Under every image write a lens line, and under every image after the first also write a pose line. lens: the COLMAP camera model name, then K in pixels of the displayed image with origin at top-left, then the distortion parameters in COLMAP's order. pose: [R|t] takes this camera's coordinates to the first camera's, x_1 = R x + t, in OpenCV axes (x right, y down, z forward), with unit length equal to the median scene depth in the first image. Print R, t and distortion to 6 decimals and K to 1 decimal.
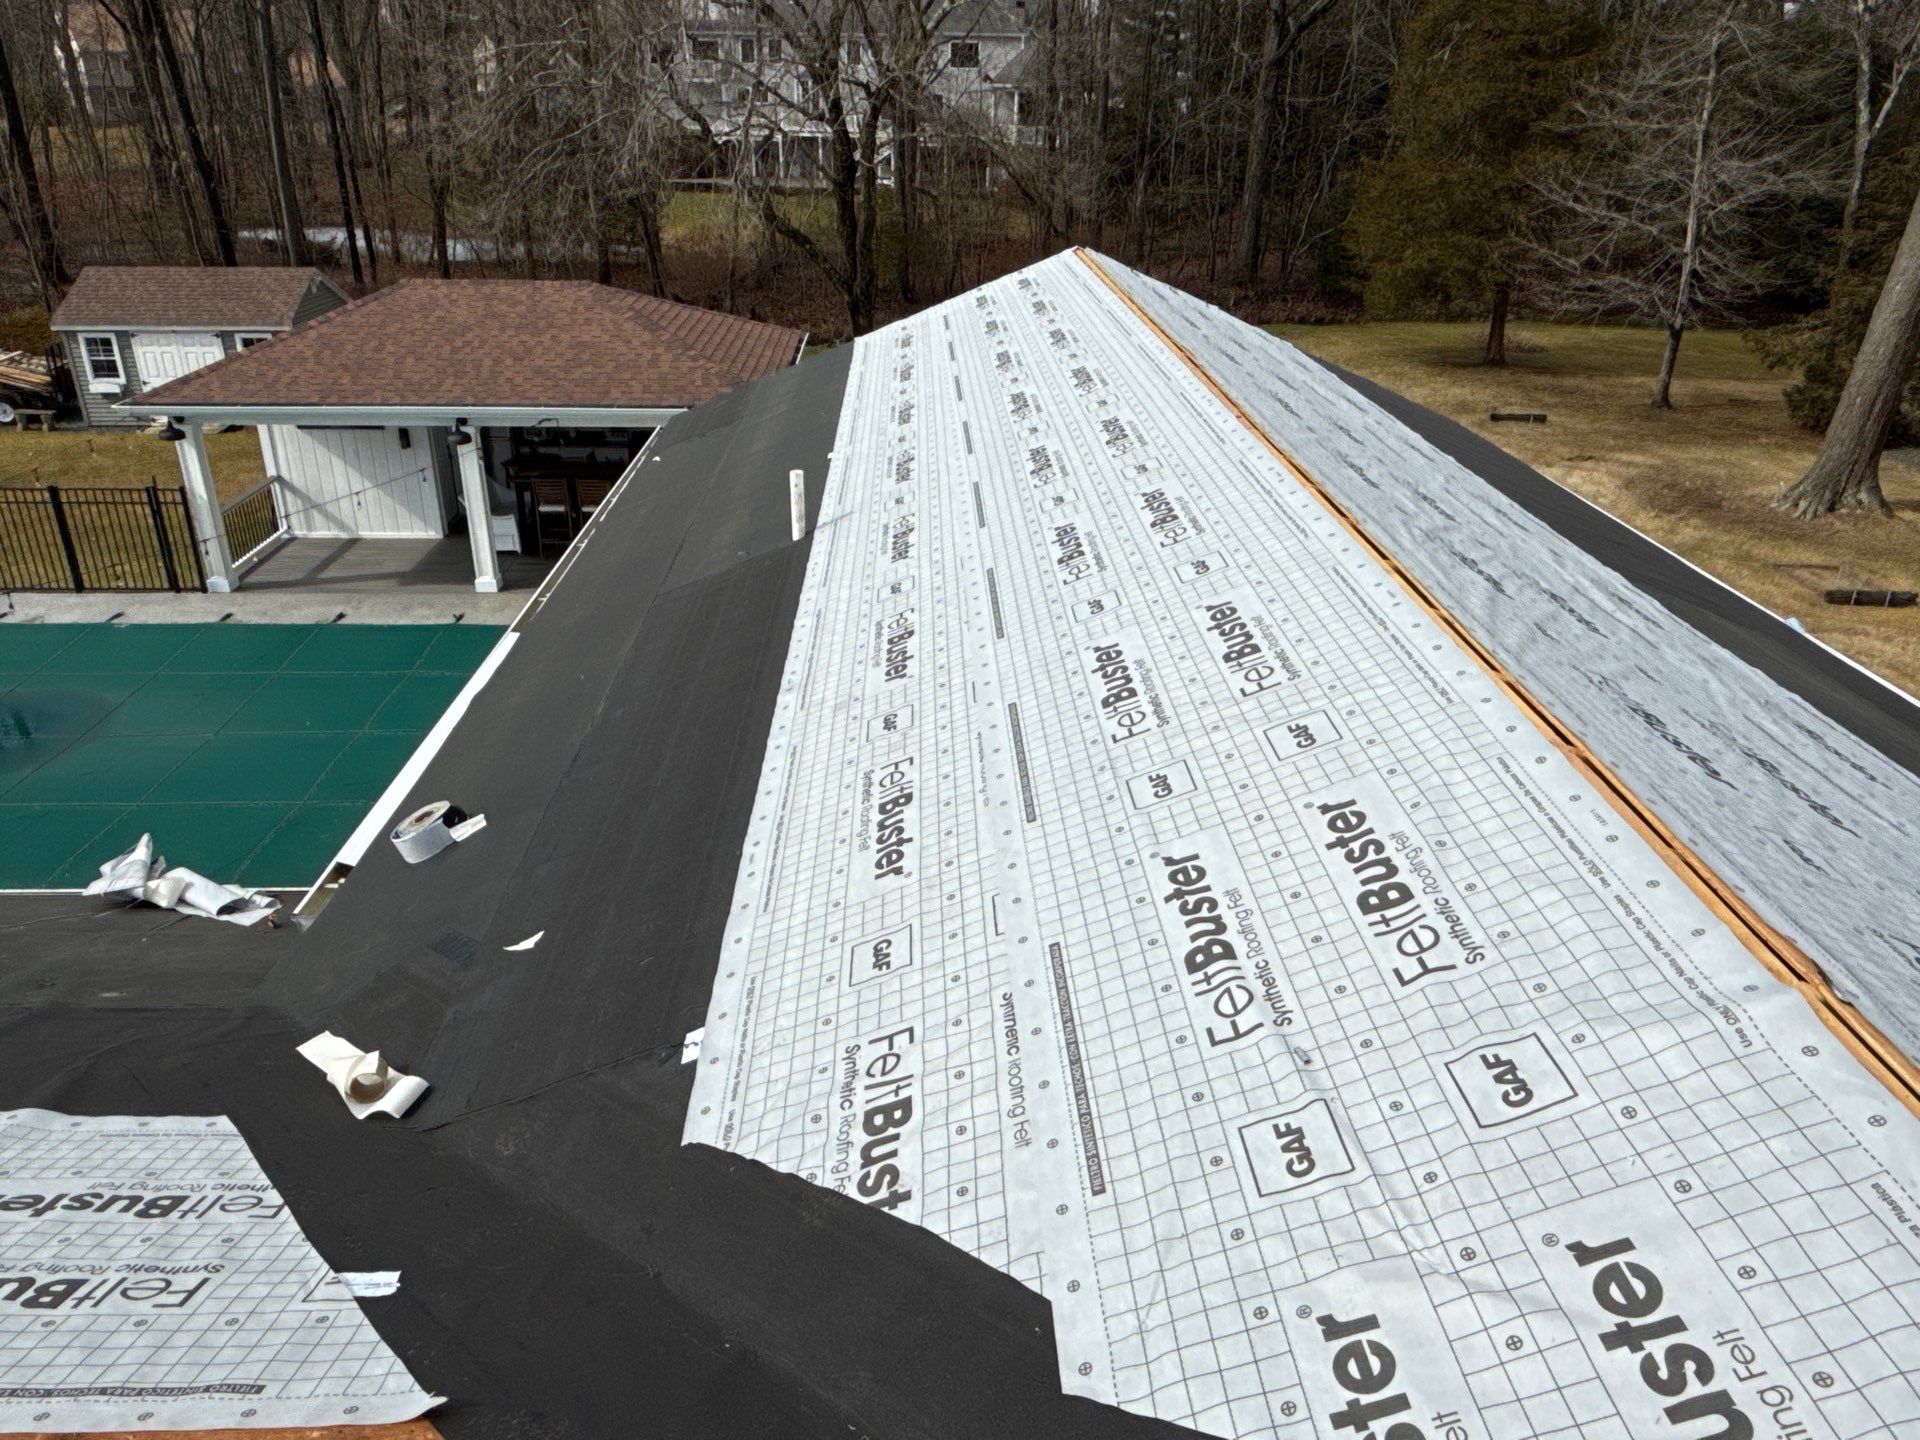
lens RADIAL K [[1338.7, 0, 967.7], [0, 1338.7, 723.0], [0, 0, 1]] dist [0.000909, 0.000349]
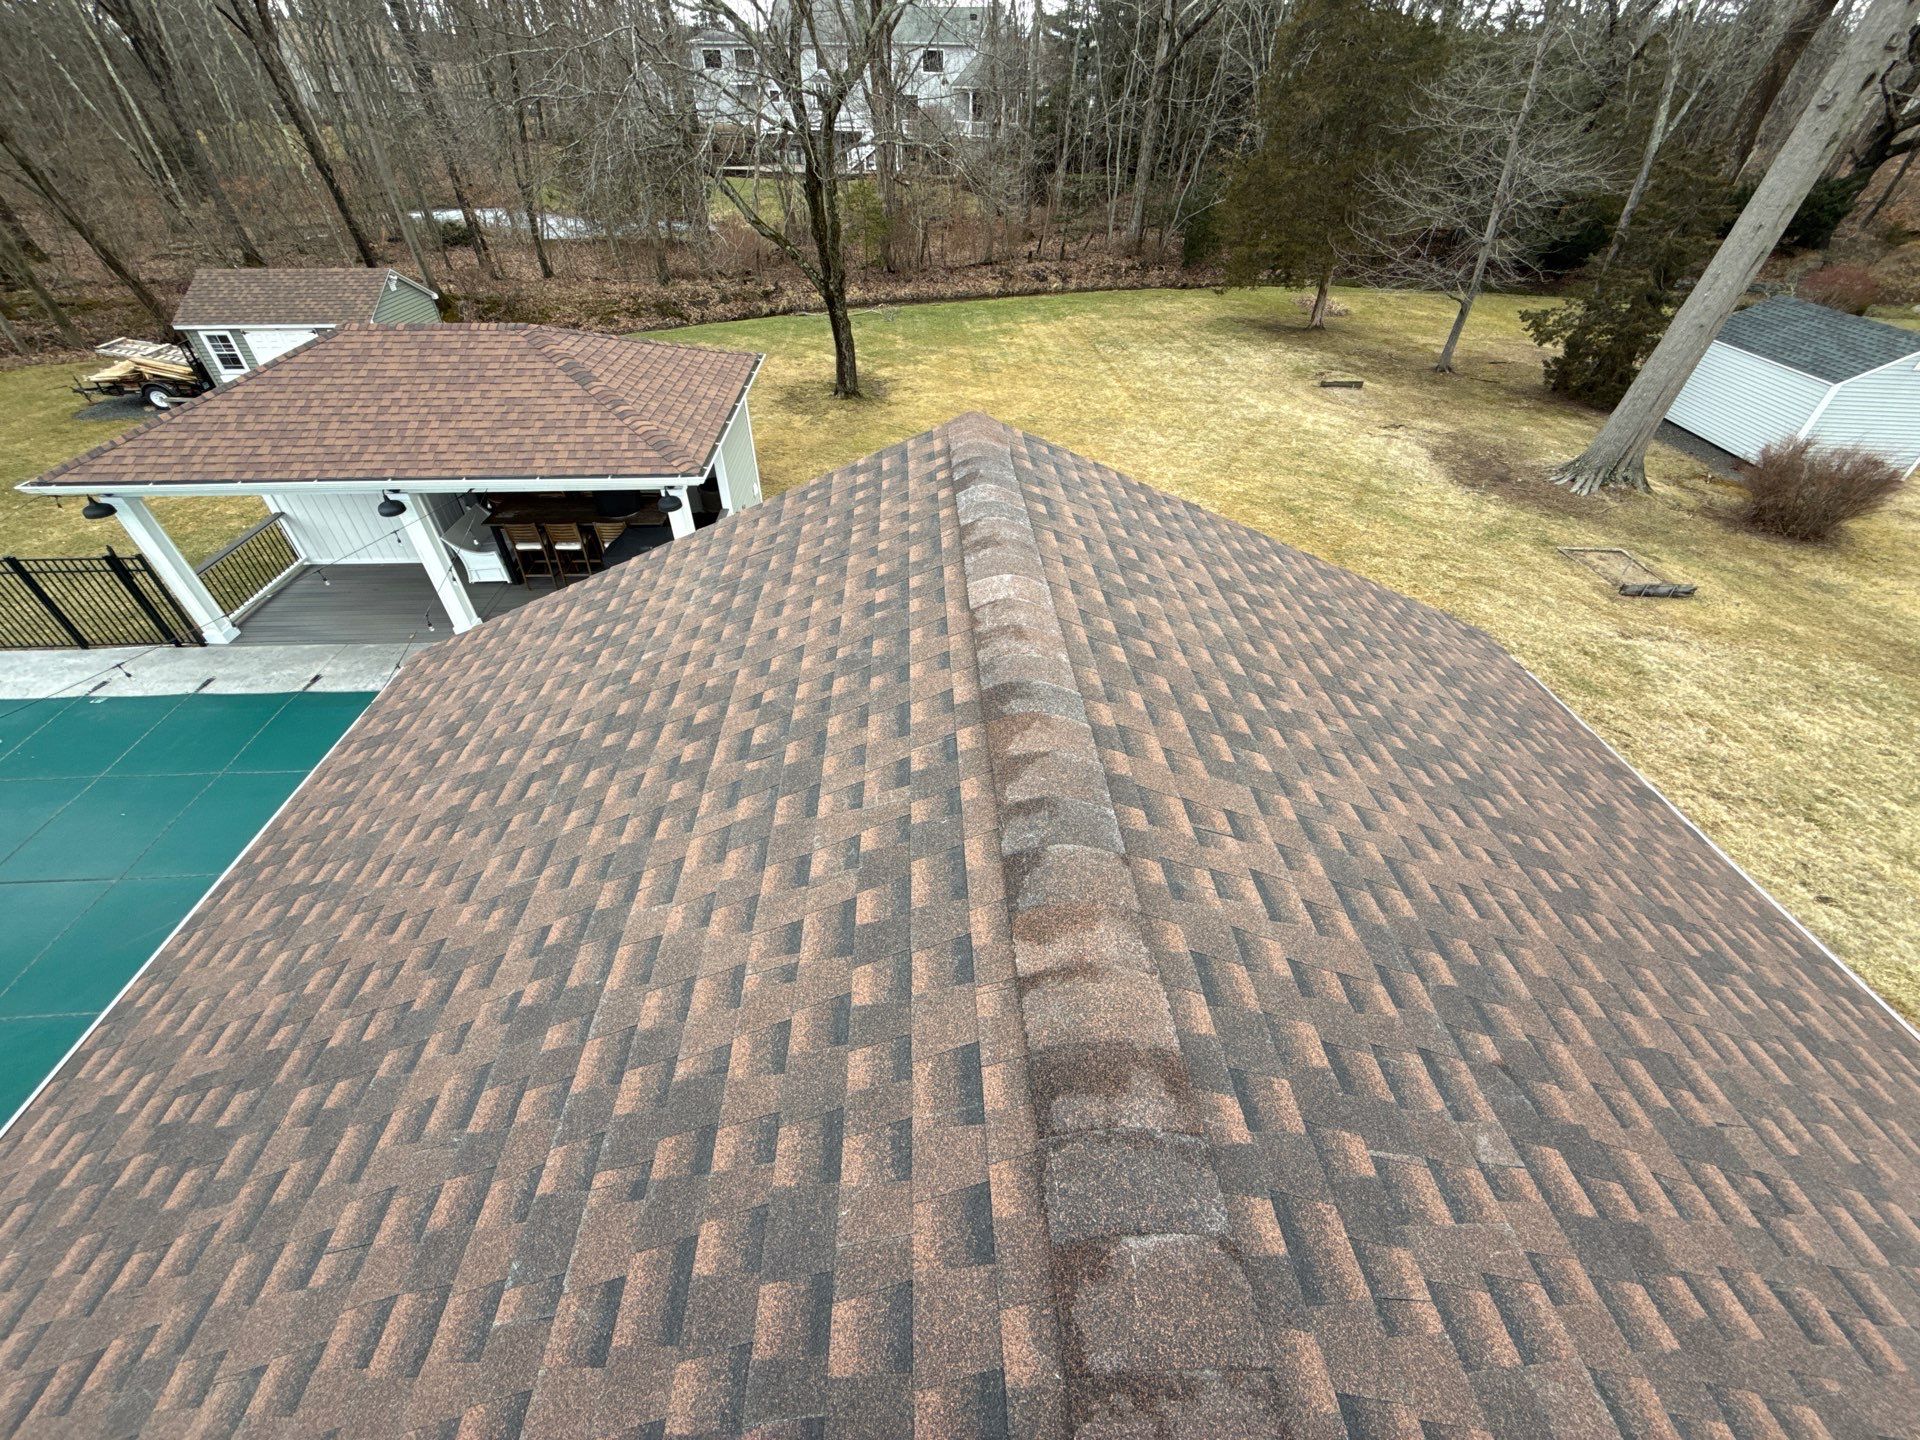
lens RADIAL K [[759.8, 0, 965.7], [0, 759.8, 716.5], [0, 0, 1]] dist [0.000201, -0.000212]
pose [[0.999763, -0.015674, 0.015130, 0.024597], [0.011478, 0.969287, 0.245665, -0.107509], [-0.018516, -0.245433, 0.969237, 0.215482]]
